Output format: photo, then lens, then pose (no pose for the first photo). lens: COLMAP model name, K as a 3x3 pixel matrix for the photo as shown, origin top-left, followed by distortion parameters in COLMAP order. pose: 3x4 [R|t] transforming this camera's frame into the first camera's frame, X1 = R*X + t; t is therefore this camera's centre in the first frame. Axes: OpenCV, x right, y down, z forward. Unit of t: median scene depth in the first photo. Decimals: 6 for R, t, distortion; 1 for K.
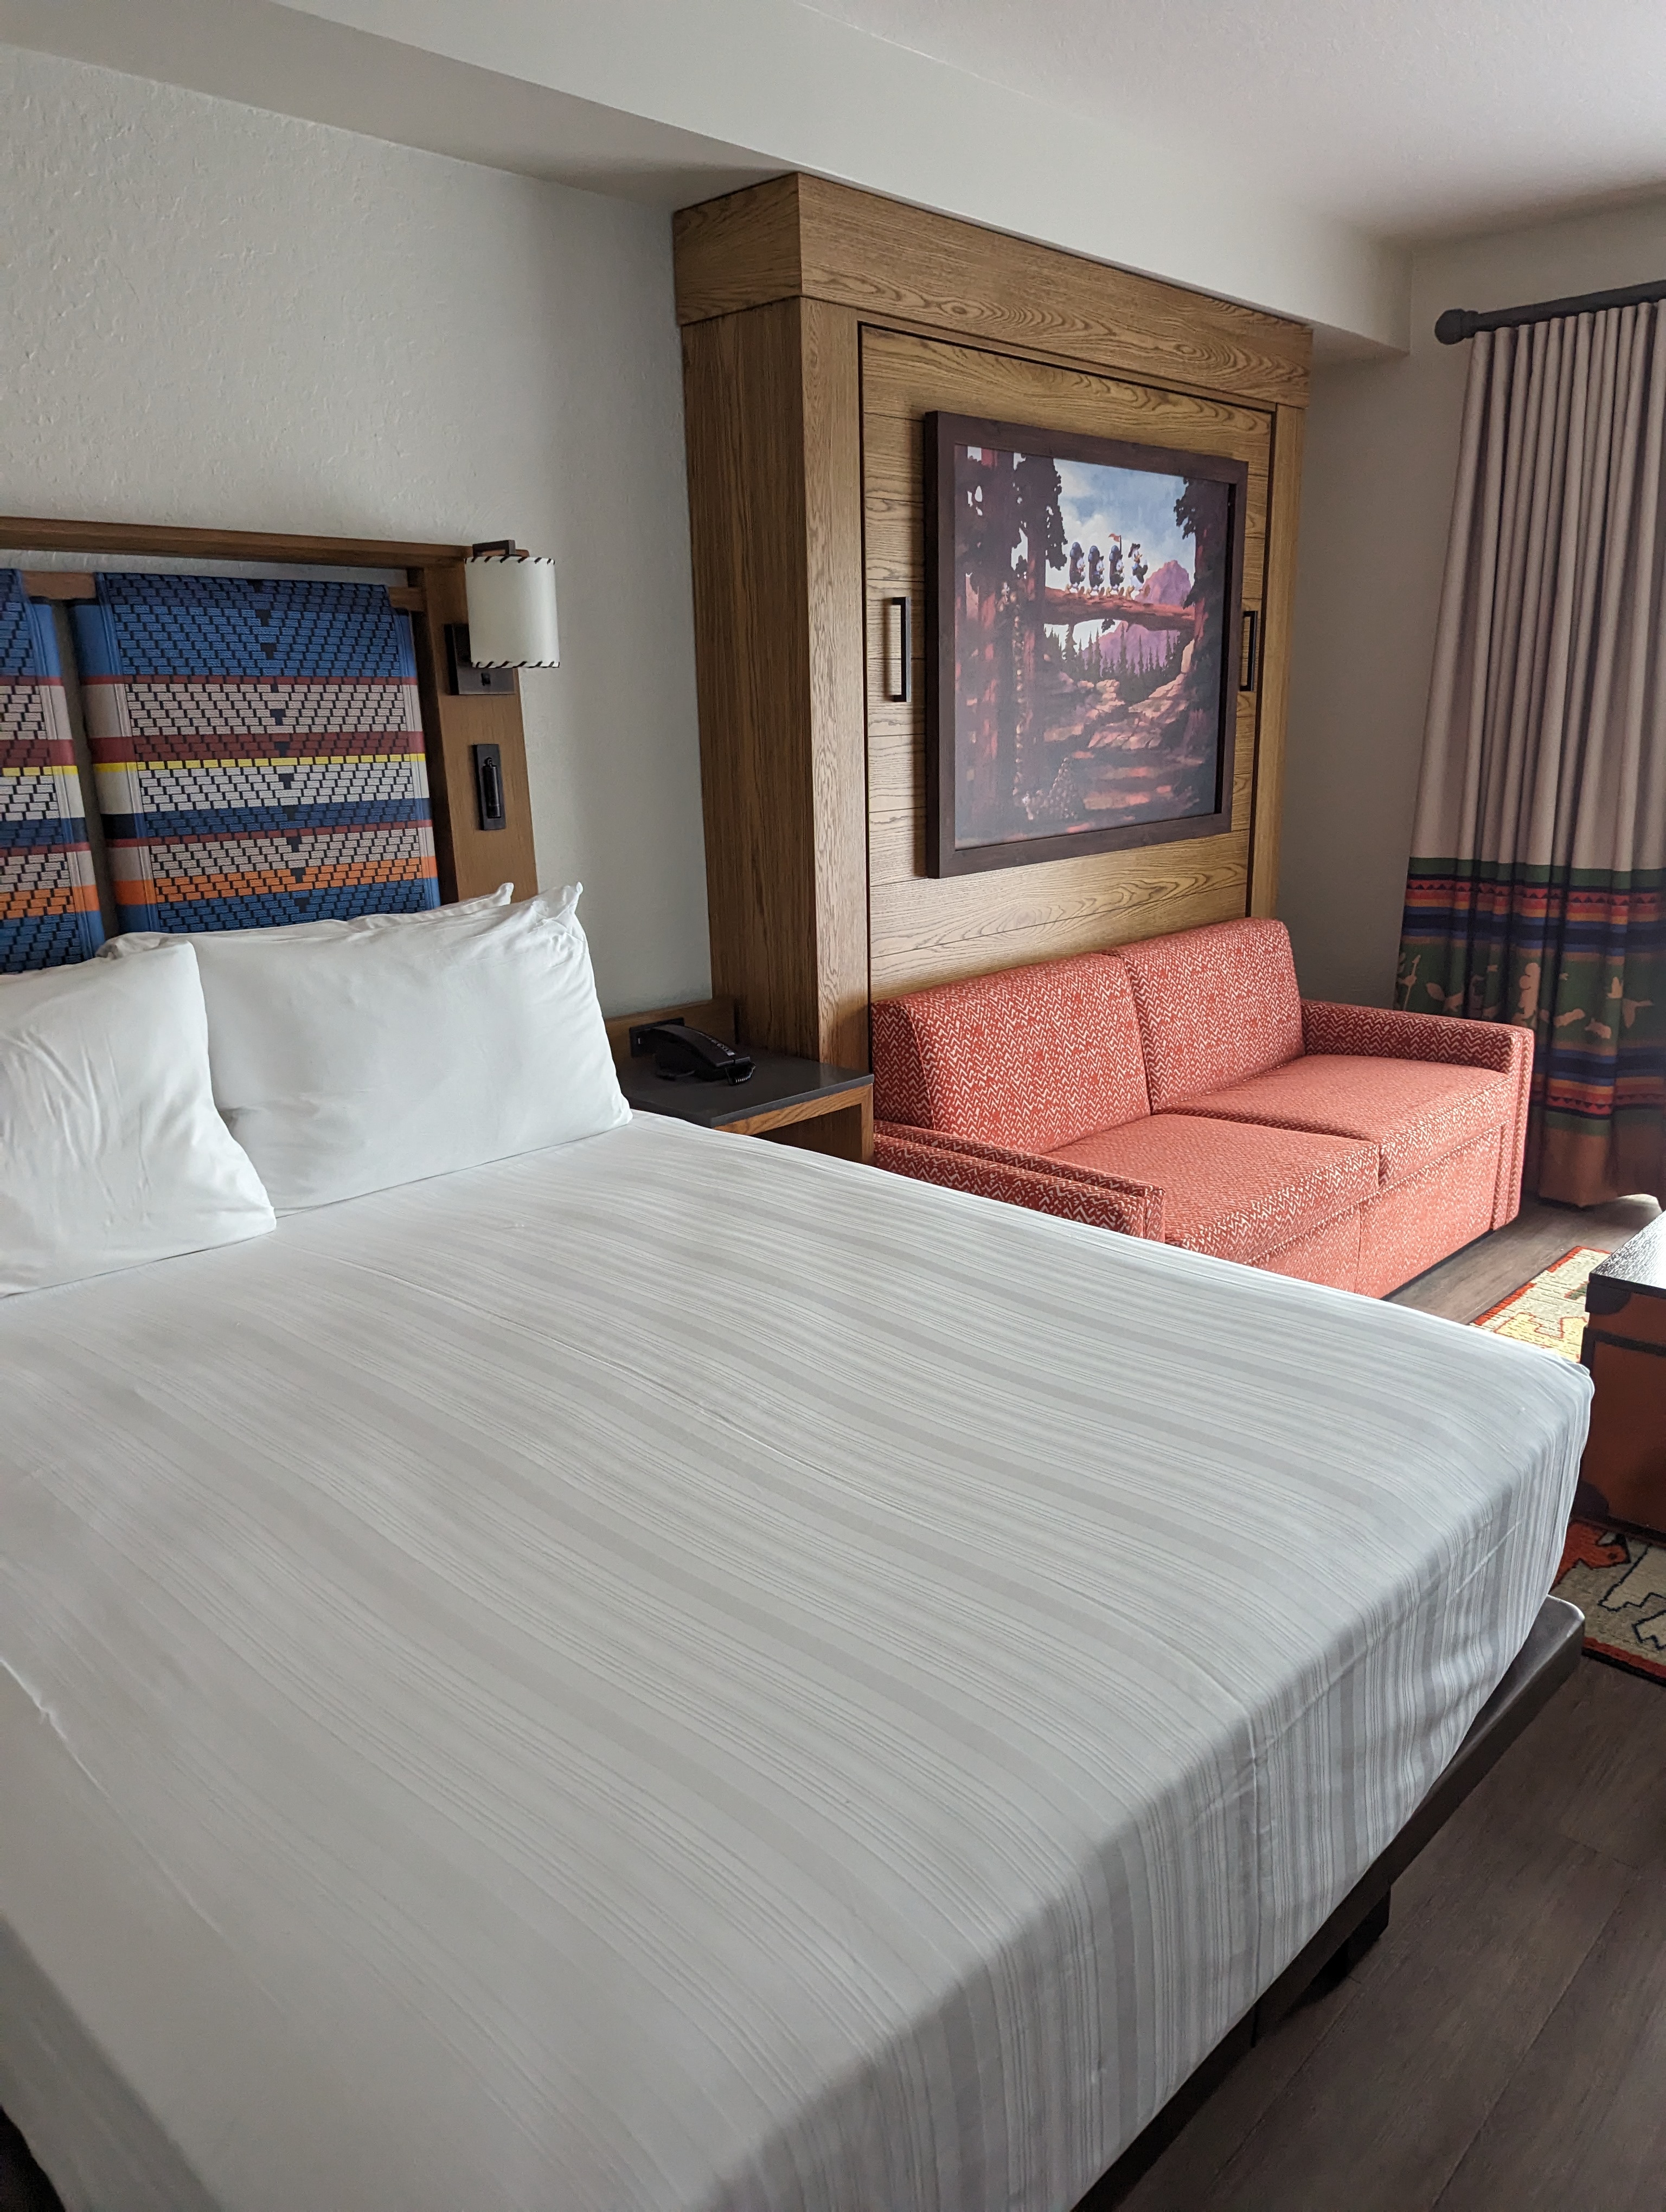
lens RADIAL K [[1558.9, 0, 834.3], [0, 1558.9, 1110.0], [0, 0, 1]] dist [0.002312, 0.000325]
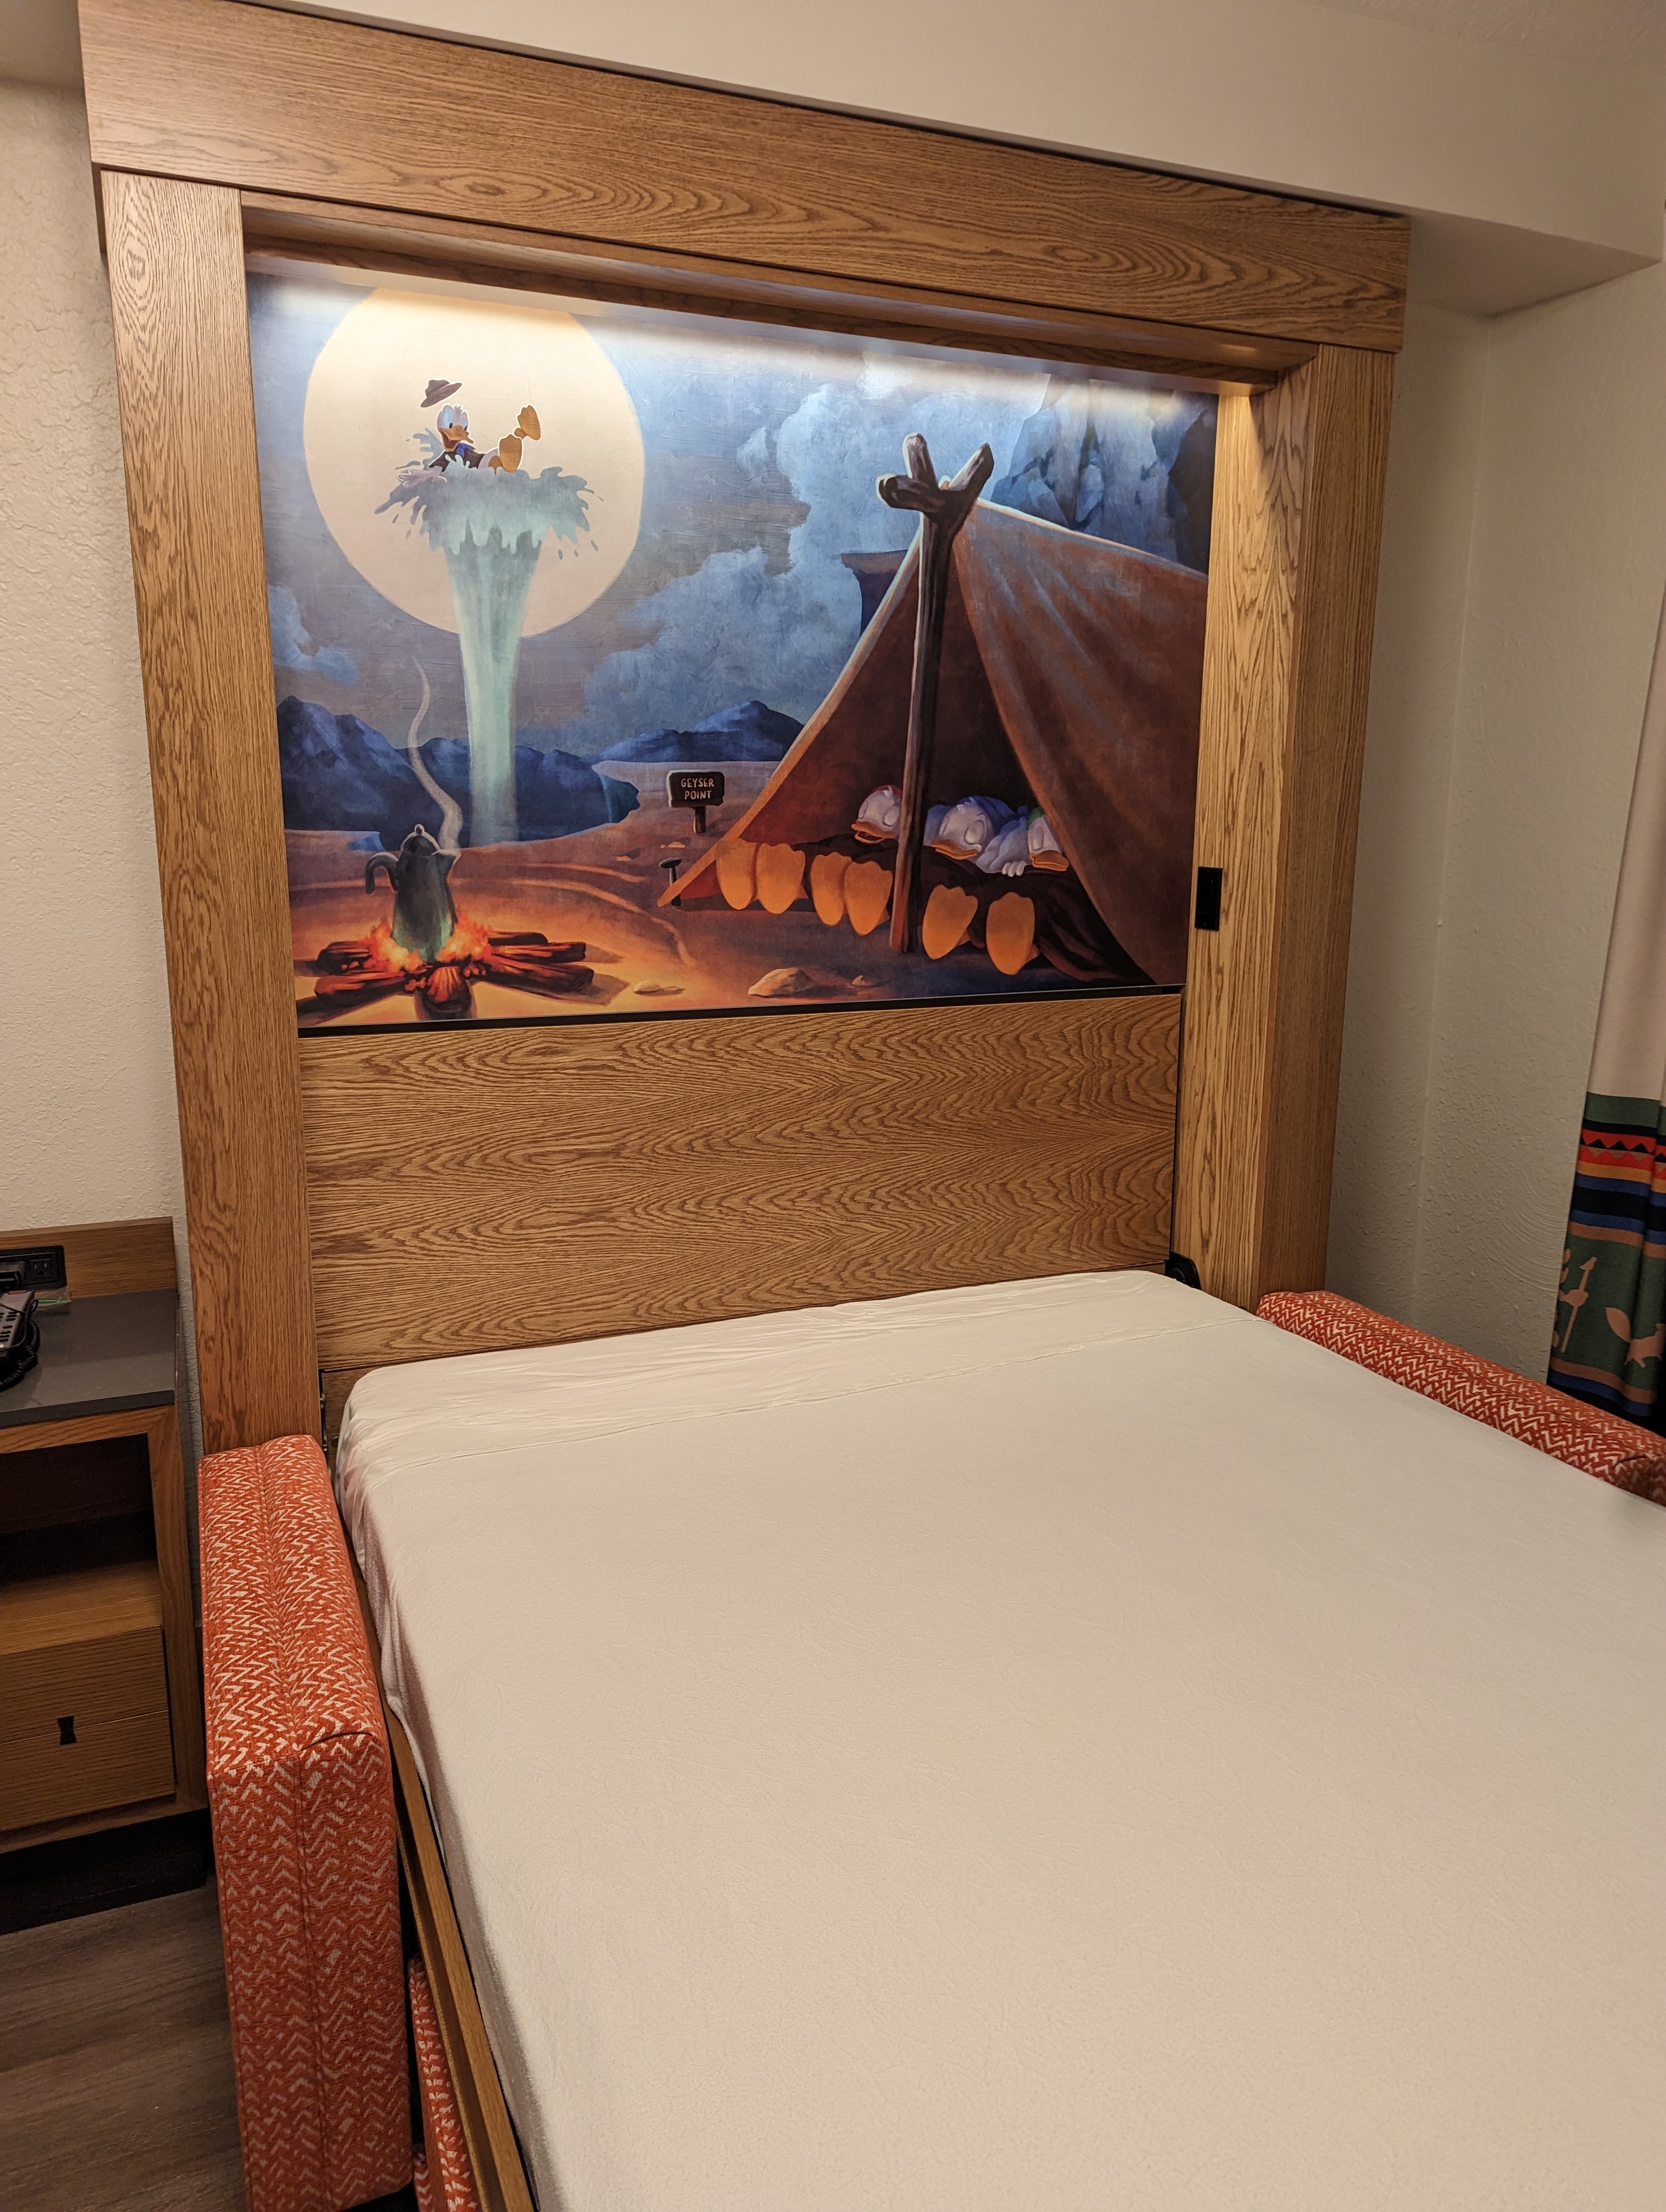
lens RADIAL K [[1558.9, 0, 831.3], [0, 1558.9, 1106.1], [0, 0, 1]] dist [0.002312, 0.000325]
pose [[0.916084, 0.101063, -0.388042, 0.428942], [-0.127163, 0.990988, -0.042109, -0.121798], [0.380289, 0.087920, 0.920679, 0.445907]]
